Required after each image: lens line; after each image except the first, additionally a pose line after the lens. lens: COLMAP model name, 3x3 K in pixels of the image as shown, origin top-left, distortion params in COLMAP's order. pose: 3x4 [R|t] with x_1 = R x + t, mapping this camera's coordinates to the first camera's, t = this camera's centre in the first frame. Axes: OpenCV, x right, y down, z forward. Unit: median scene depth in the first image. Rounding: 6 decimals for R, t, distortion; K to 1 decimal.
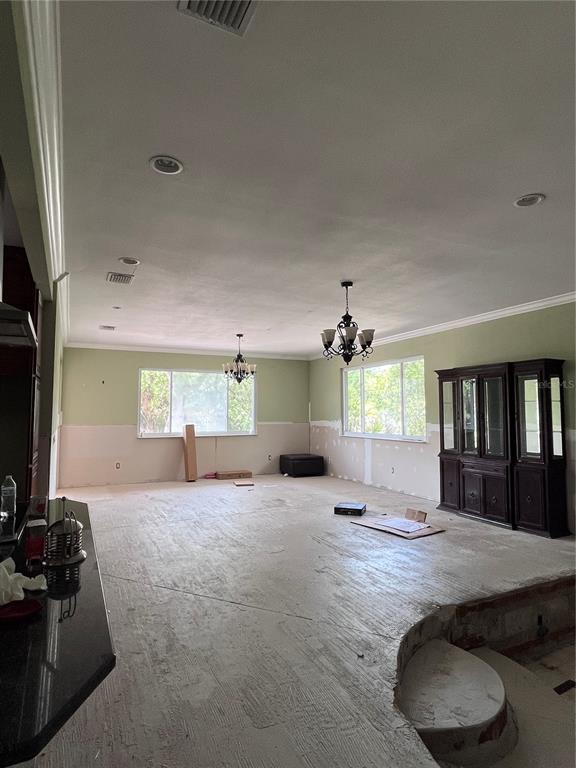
lens RADIAL K [[448.1, 0, 296.6], [0, 448.1, 381.7], [0, 0, 1]] dist [0.003185, 0.001427]
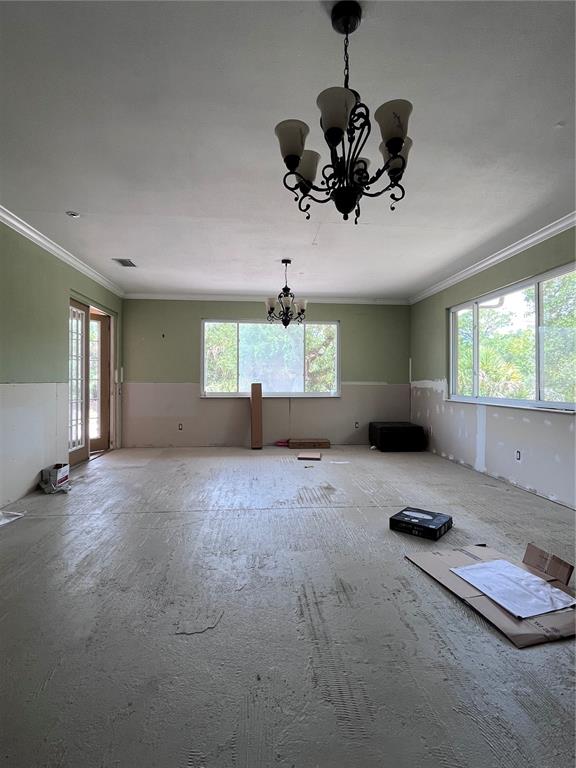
lens RADIAL K [[393.8, 0, 292.5], [0, 393.8, 379.2], [0, 0, 1]] dist [-0.001722, 0.001407]
pose [[0.933875, 0.003568, -0.357583, 0.129363], [0.020169, 0.997833, 0.062630, 0.054862], [0.357031, -0.065701, 0.931779, 0.419806]]
